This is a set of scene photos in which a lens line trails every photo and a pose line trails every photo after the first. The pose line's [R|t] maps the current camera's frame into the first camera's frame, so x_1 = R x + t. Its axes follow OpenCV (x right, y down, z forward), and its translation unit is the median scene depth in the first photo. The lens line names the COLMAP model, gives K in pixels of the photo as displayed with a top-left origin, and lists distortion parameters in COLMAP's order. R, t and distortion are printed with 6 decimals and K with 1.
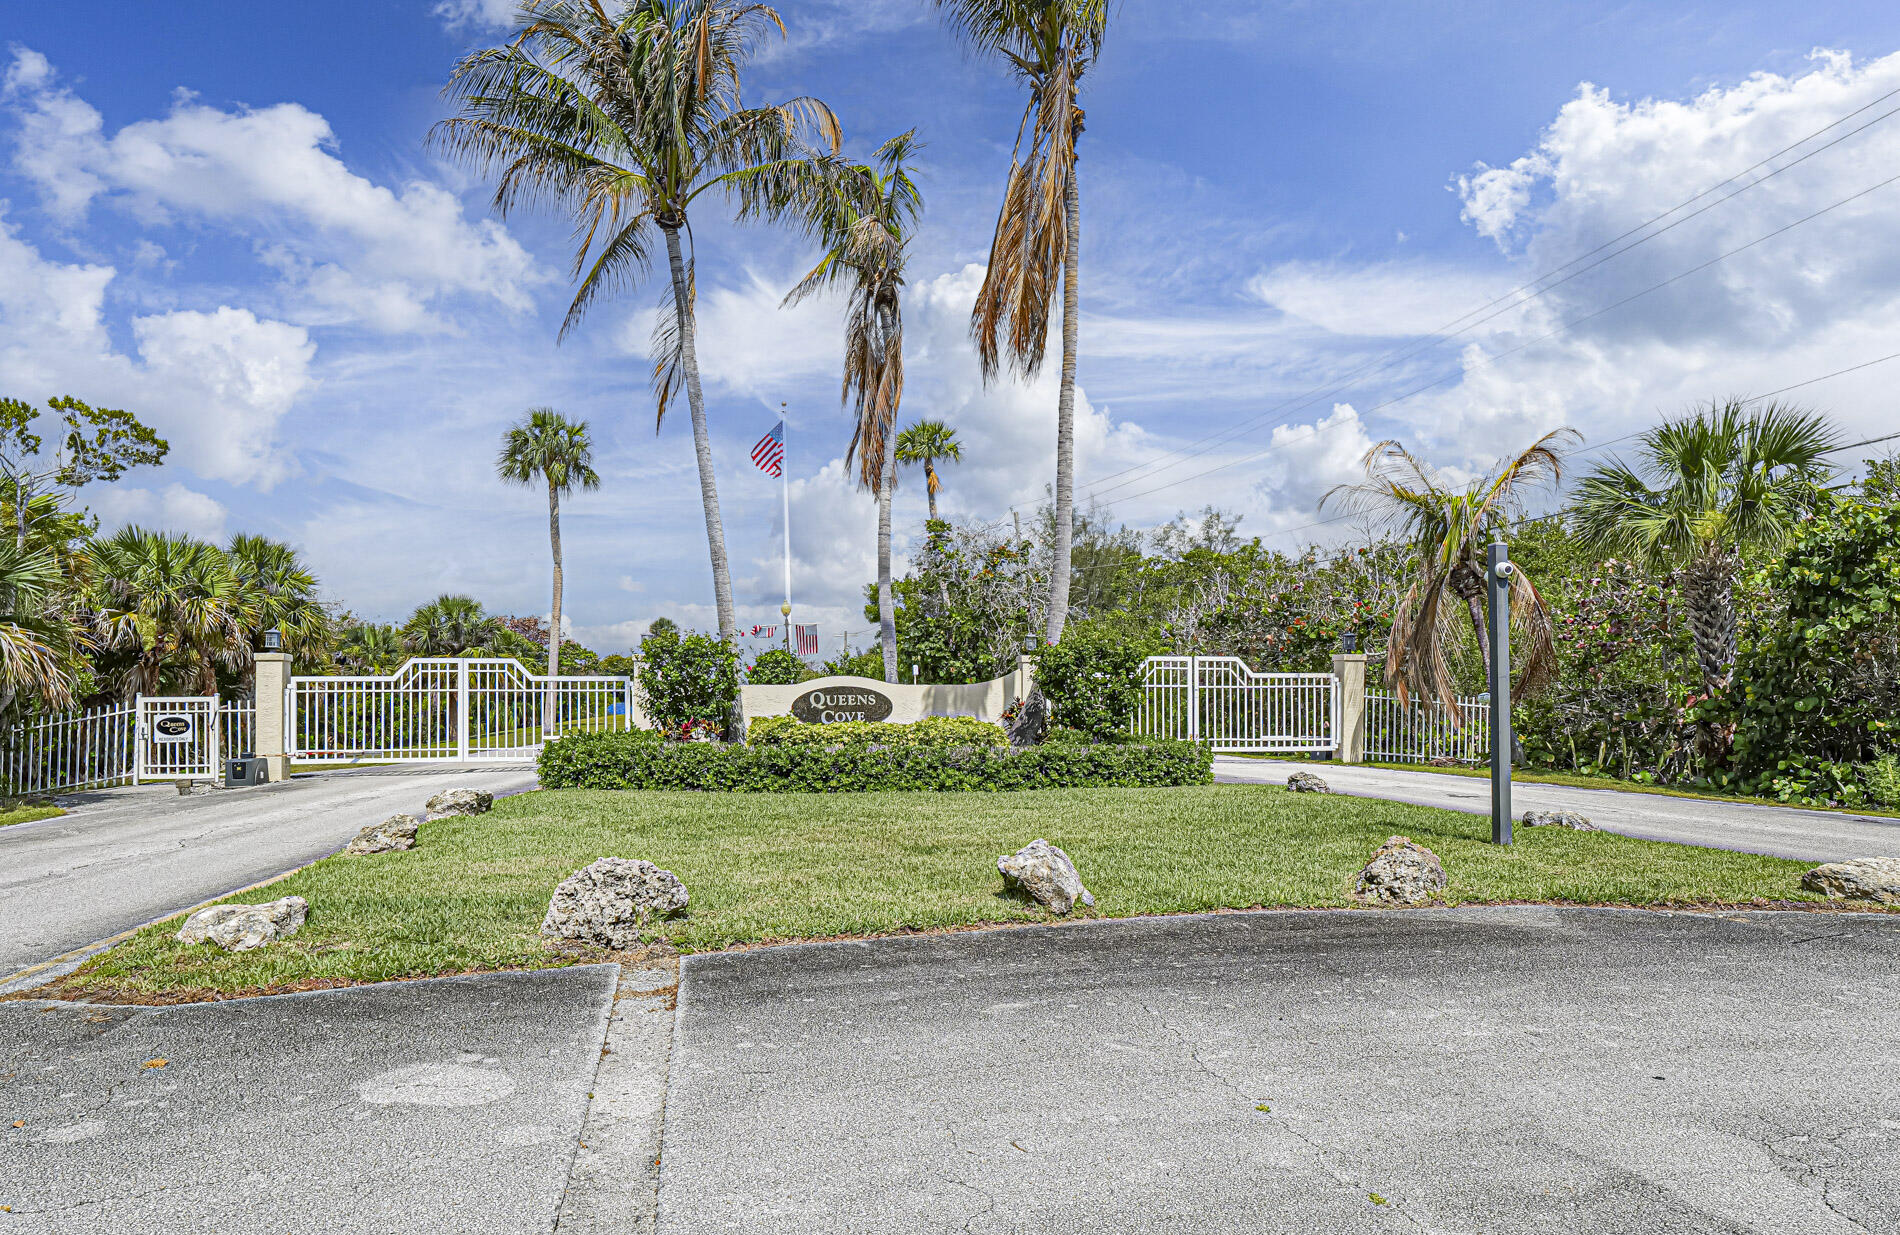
lens RADIAL K [[1875.0, 0, 950.0], [0, 1875.0, 617.5], [0, 0, 1]] dist [-0.008554, -0.001465]
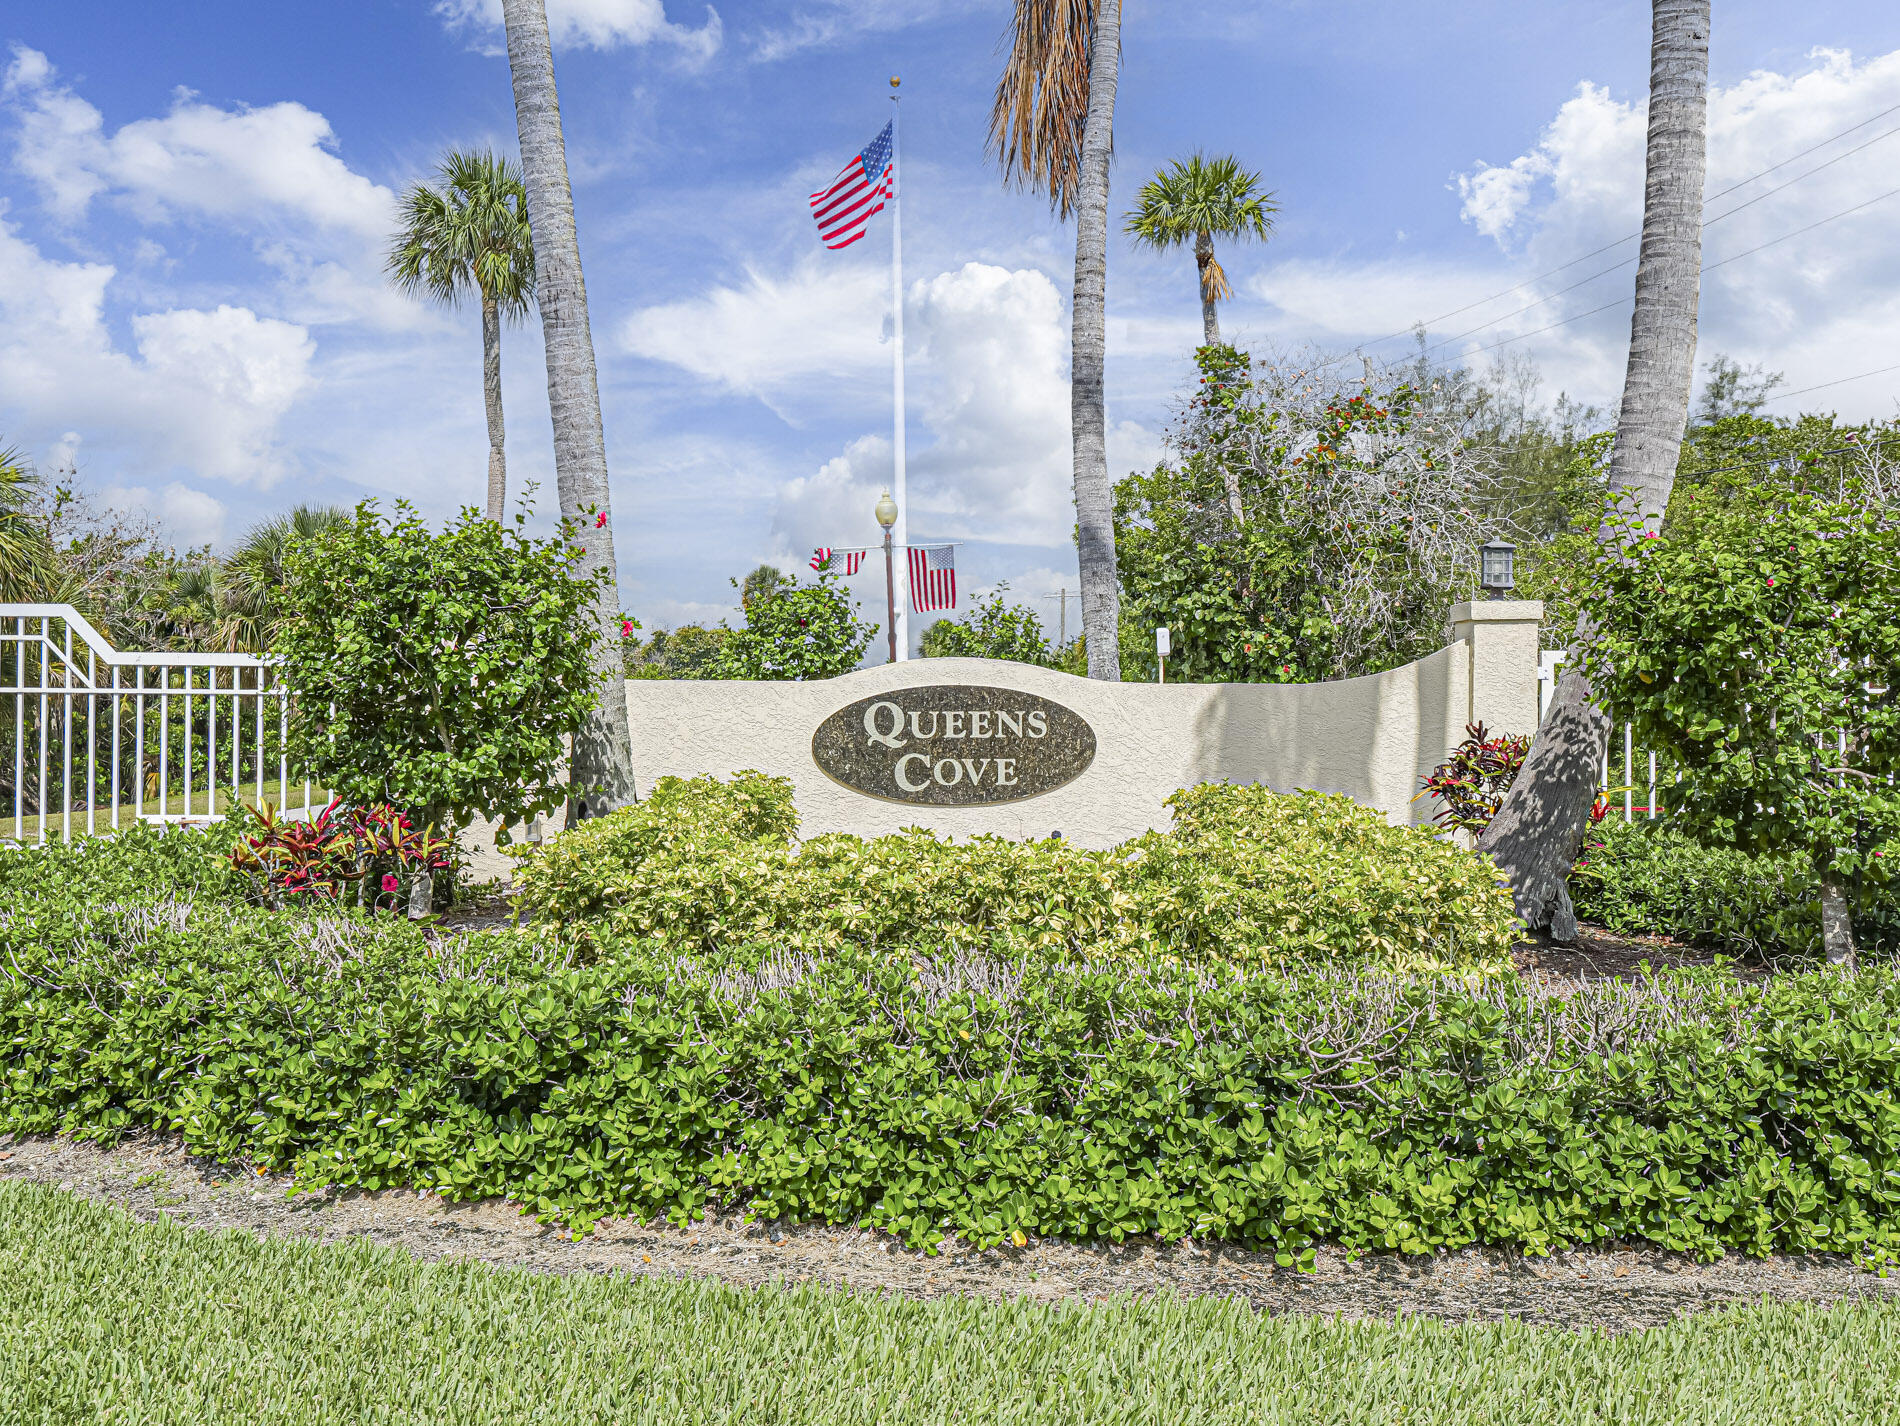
lens RADIAL K [[1759.5, 0, 950.0], [0, 1759.5, 713.0], [0, 0, 1]] dist [0.010371, 0.001628]
pose [[0.988443, 0.010990, -0.151196, -0.007660], [-0.002132, 0.998278, 0.058624, 0.021963], [0.151580, -0.057624, 0.986764, 0.662042]]
